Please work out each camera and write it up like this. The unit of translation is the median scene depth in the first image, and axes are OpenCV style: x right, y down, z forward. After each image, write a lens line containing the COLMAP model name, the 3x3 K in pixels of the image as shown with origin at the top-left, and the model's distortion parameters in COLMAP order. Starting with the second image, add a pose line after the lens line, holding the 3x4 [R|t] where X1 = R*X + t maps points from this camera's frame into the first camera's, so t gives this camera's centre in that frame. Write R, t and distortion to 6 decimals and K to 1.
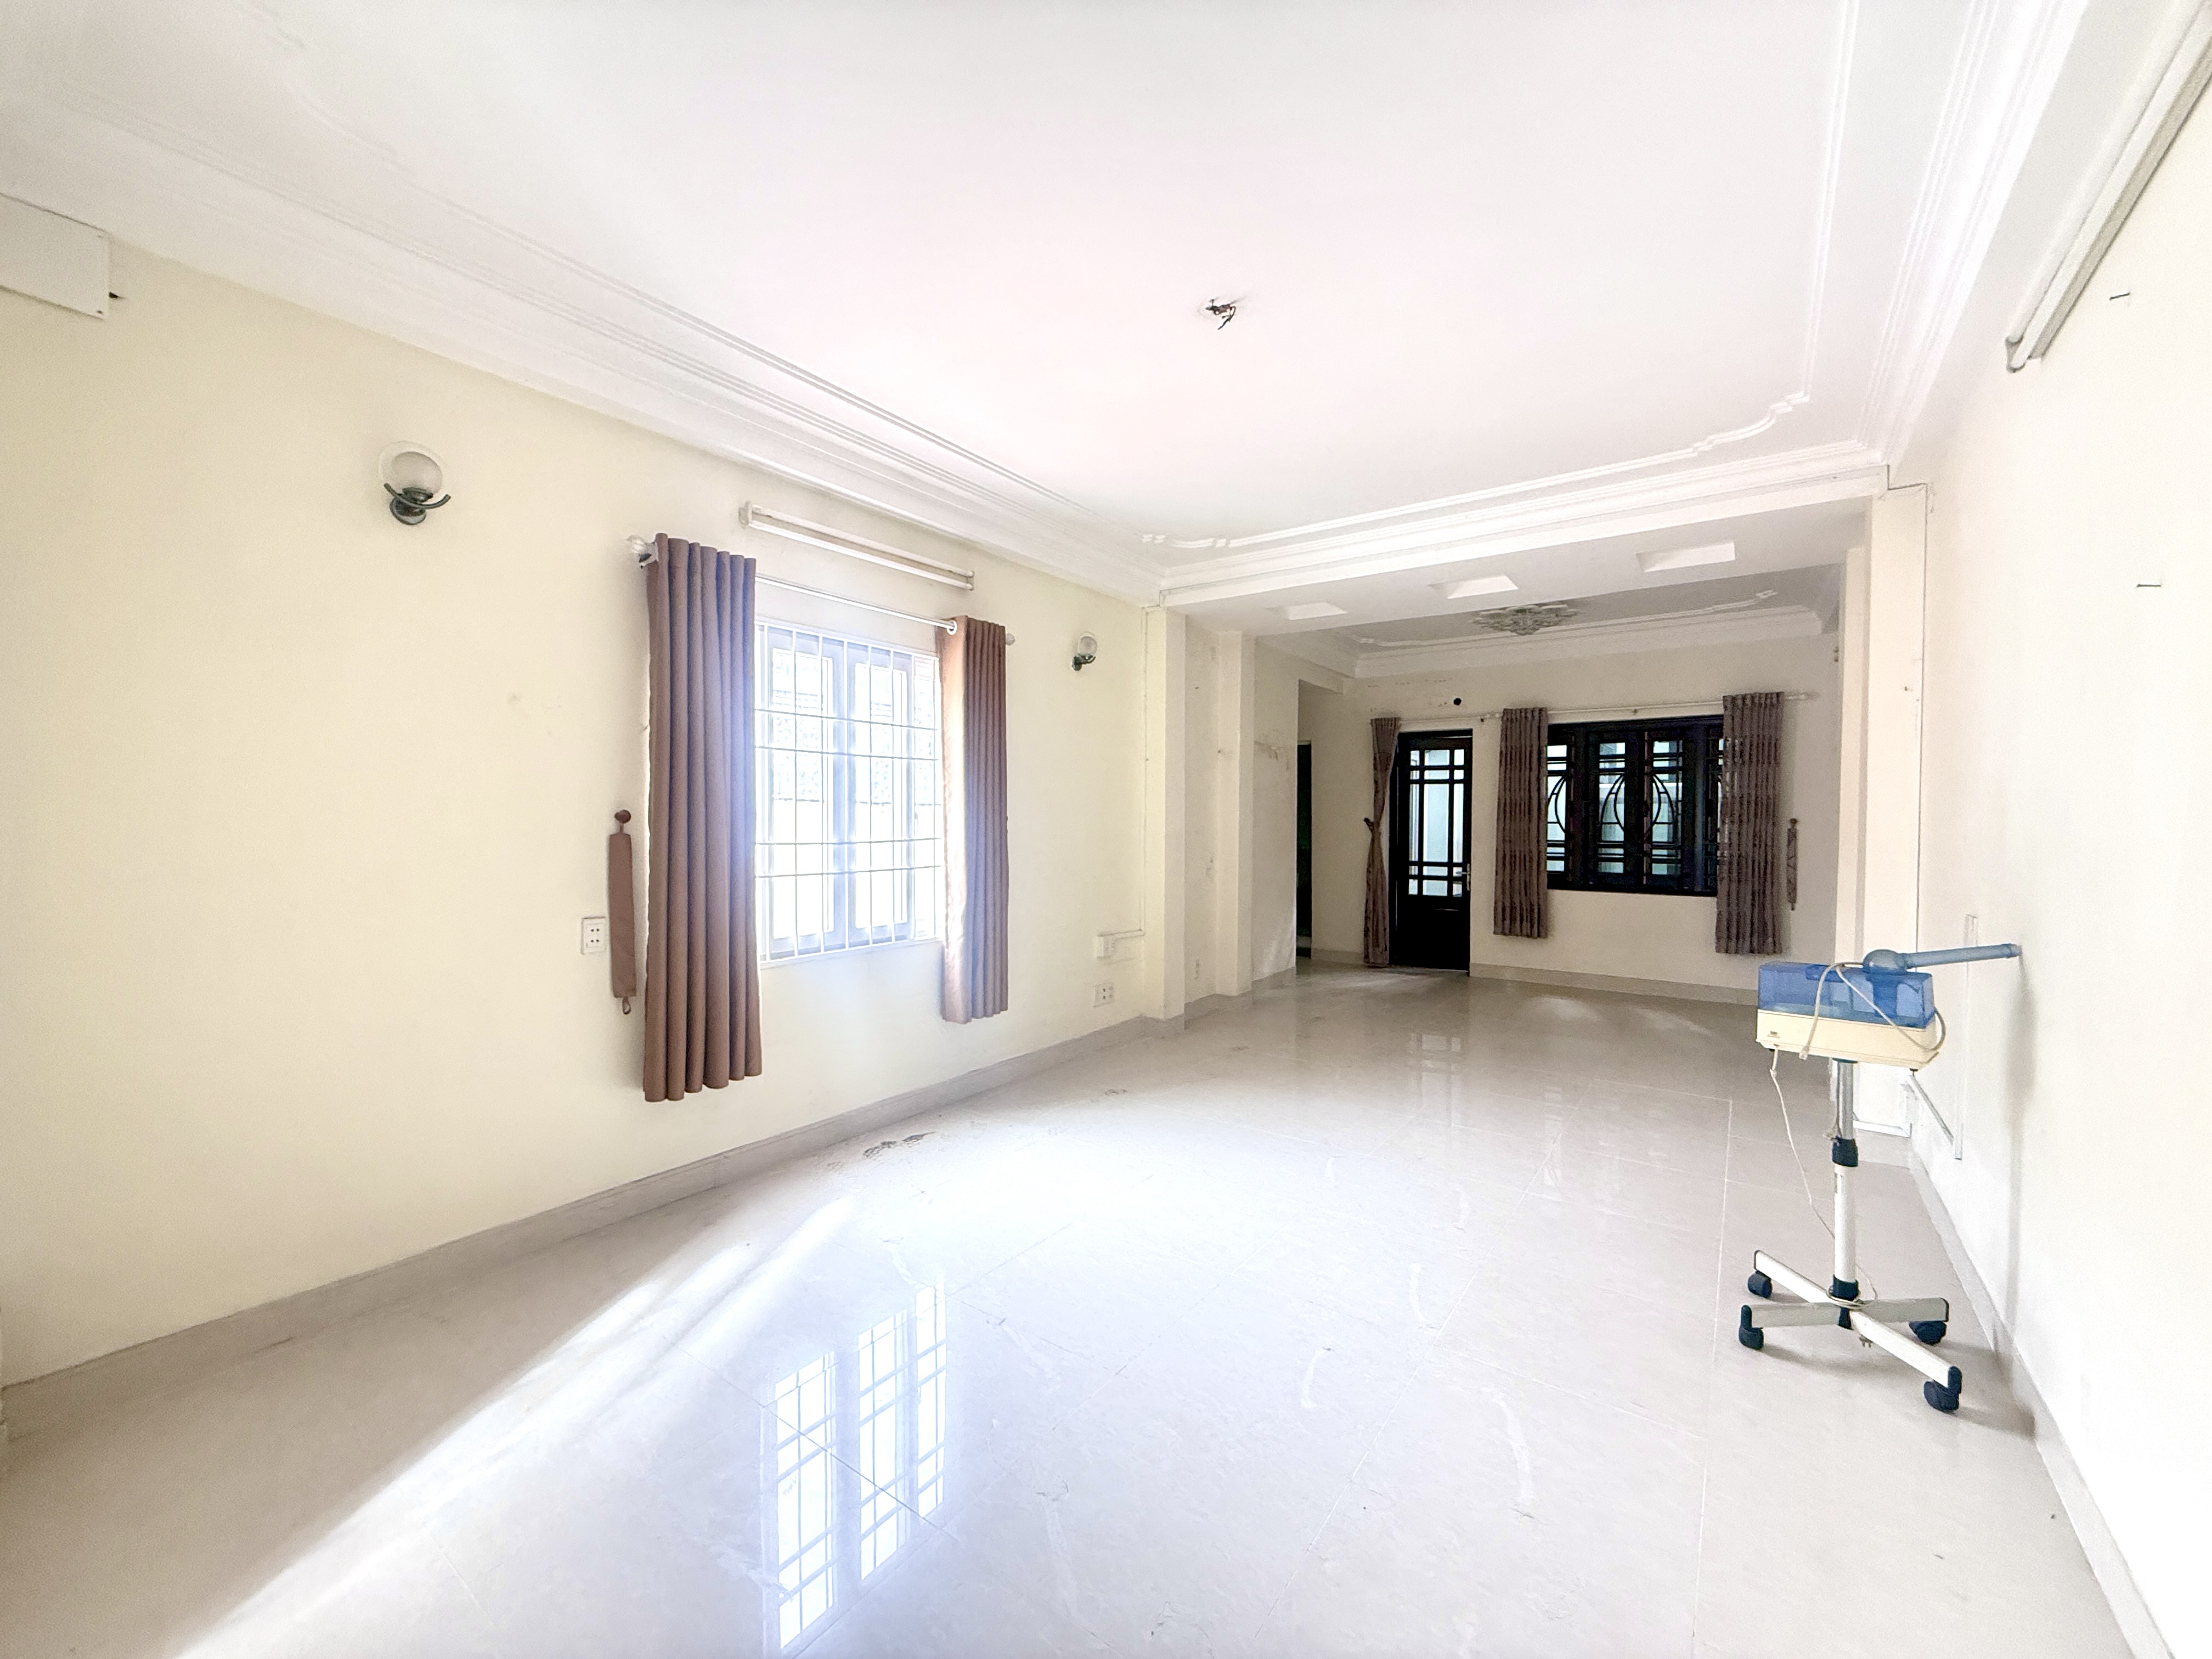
lens RADIAL K [[884.3, 0, 1108.4], [0, 884.3, 823.2], [0, 0, 1]] dist [0.001958, -0.001125]
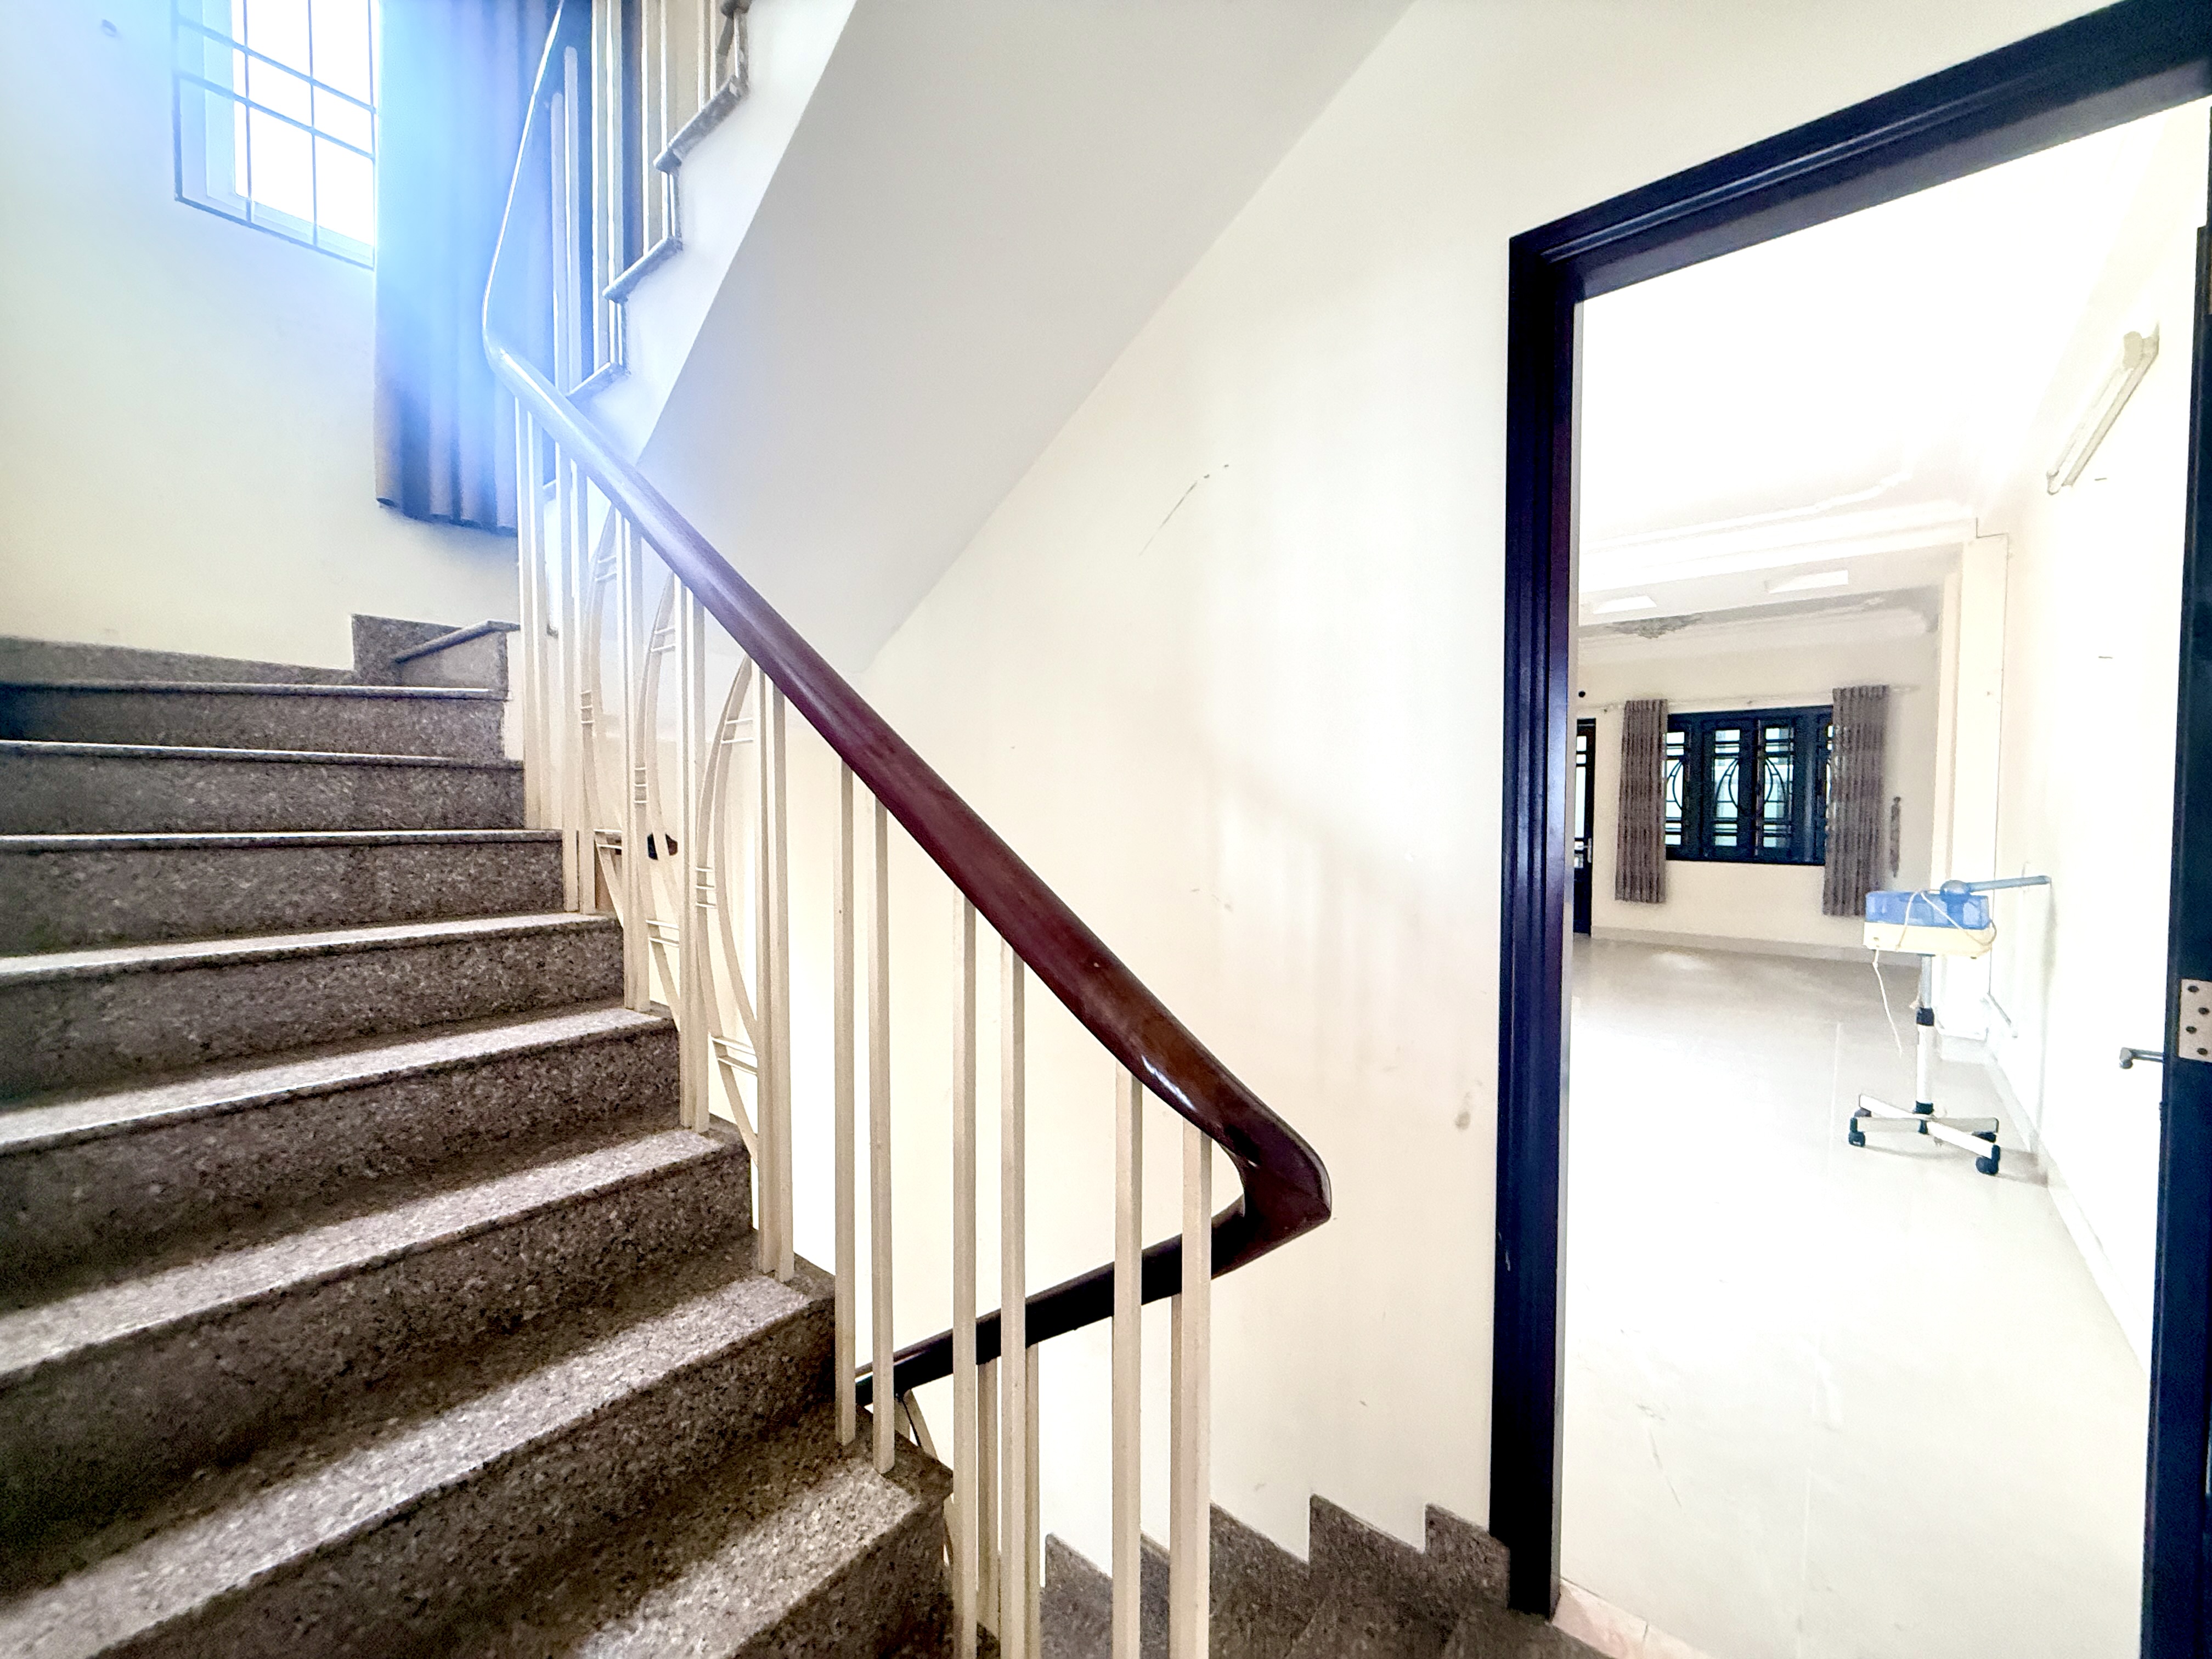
lens RADIAL K [[884.3, 0, 1103.5], [0, 884.3, 825.1], [0, 0, 1]] dist [0.001958, -0.001125]
pose [[0.997188, -0.001483, -0.074924, -0.148160], [0.002996, 0.999794, 0.020085, 0.005215], [0.074879, -0.020253, 0.996987, -0.198294]]
